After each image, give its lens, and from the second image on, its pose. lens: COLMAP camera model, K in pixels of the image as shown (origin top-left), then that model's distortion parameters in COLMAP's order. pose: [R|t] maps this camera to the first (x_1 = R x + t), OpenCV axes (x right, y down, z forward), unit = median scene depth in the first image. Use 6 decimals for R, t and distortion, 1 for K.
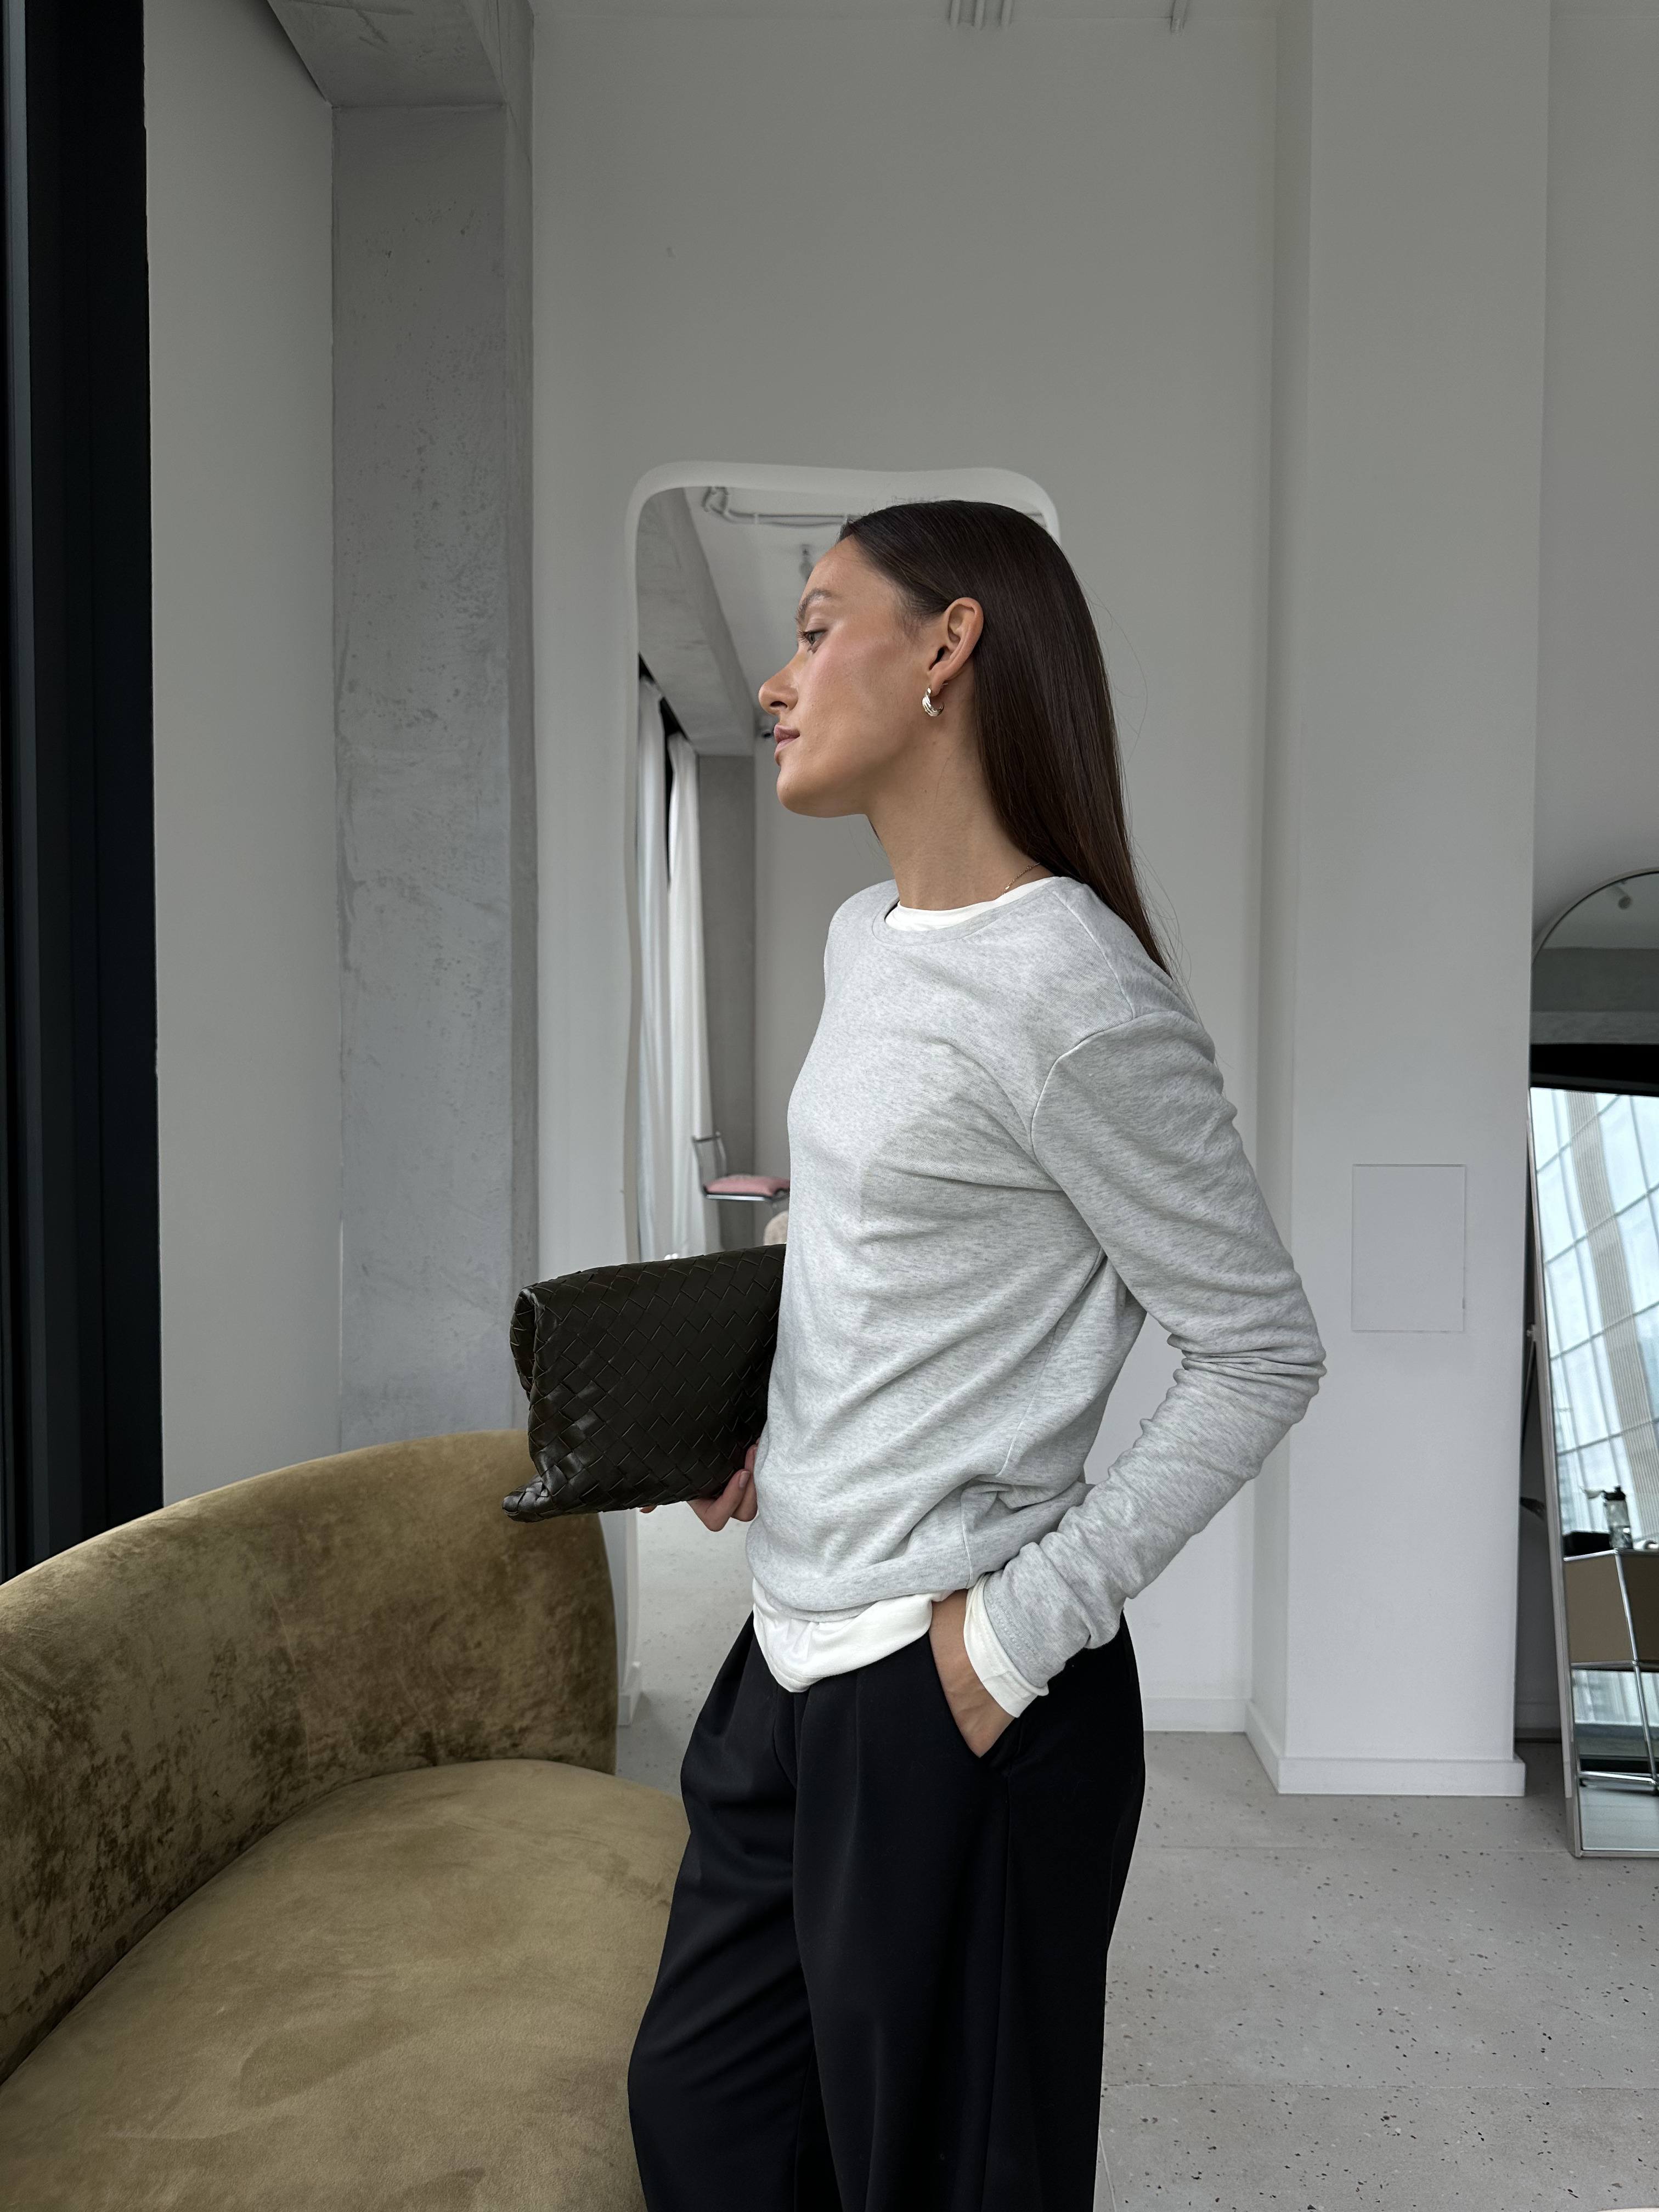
lens RADIAL K [[1544.1, 0, 838.2], [0, 1544.1, 1149.7], [0, 0, 1]] dist [-0.010879, -0.006403]
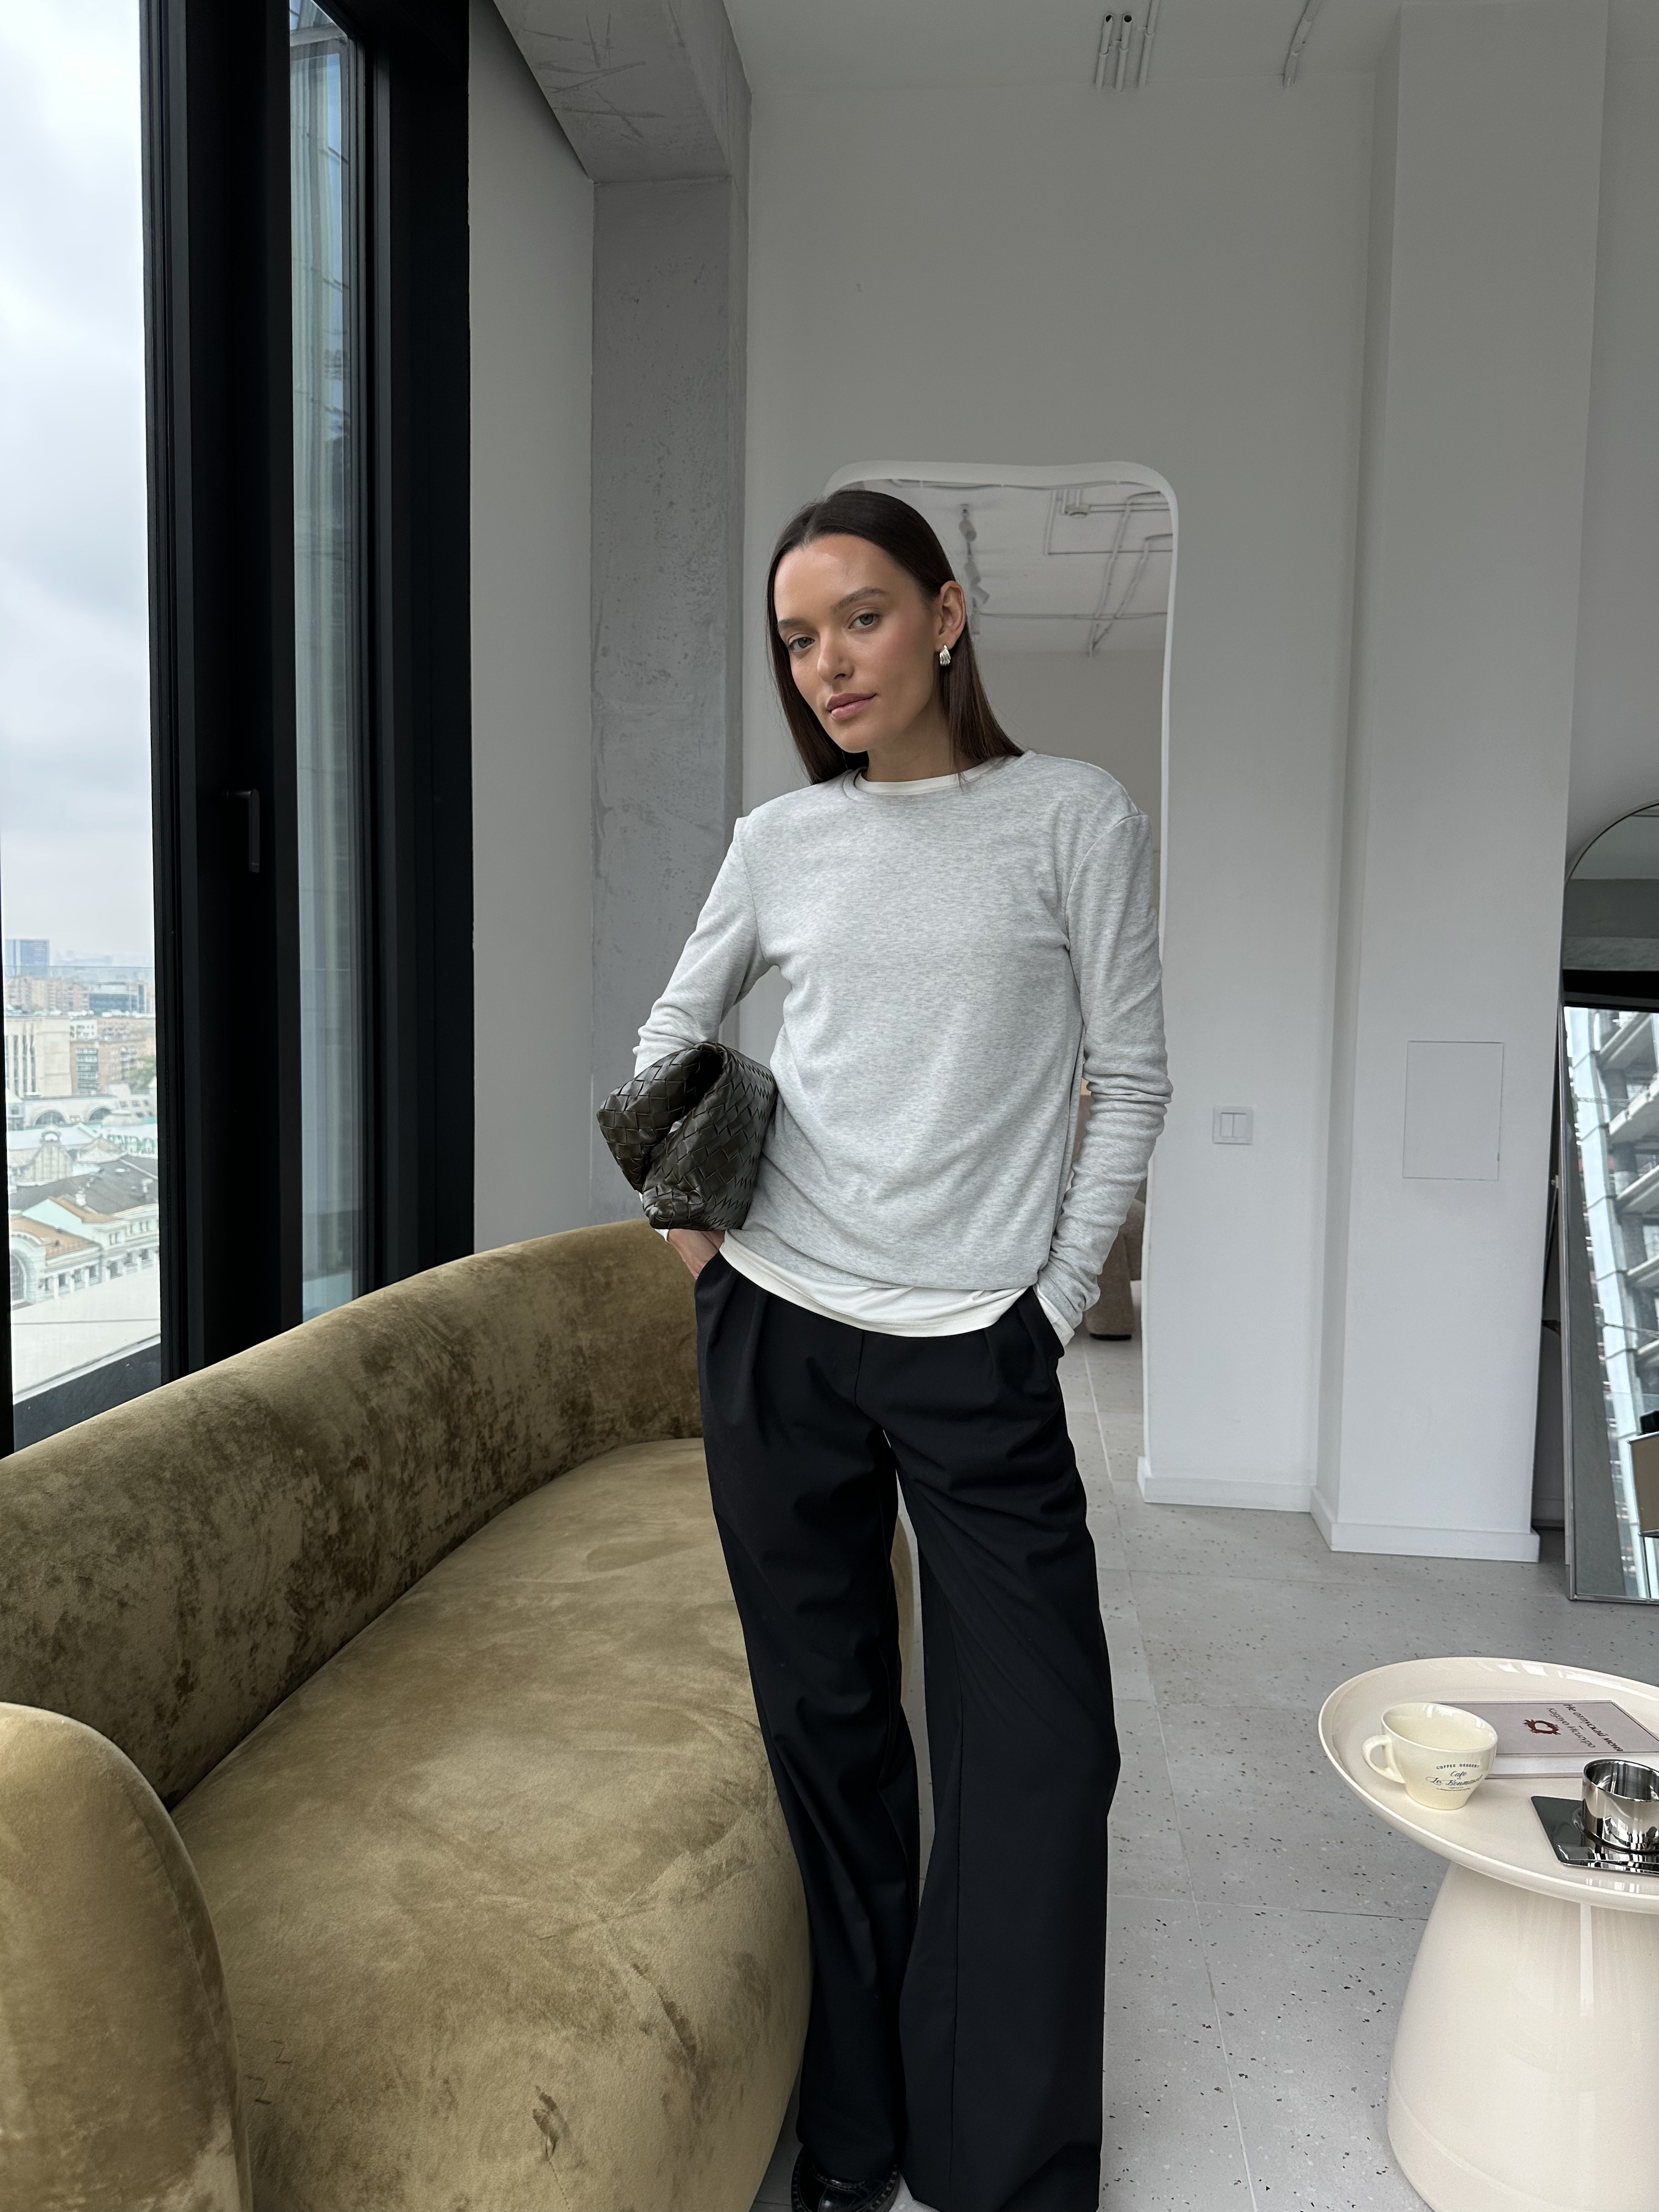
lens RADIAL K [[1556.6, 0, 831.9], [0, 1556.6, 1142.9], [0, 0, 1]] dist [0.057646, -0.107722]
pose [[0.995062, 0.020627, -0.097092, 0.005207], [-0.017774, 0.999387, 0.030158, 0.087235], [0.097655, -0.028284, 0.994818, -0.392283]]
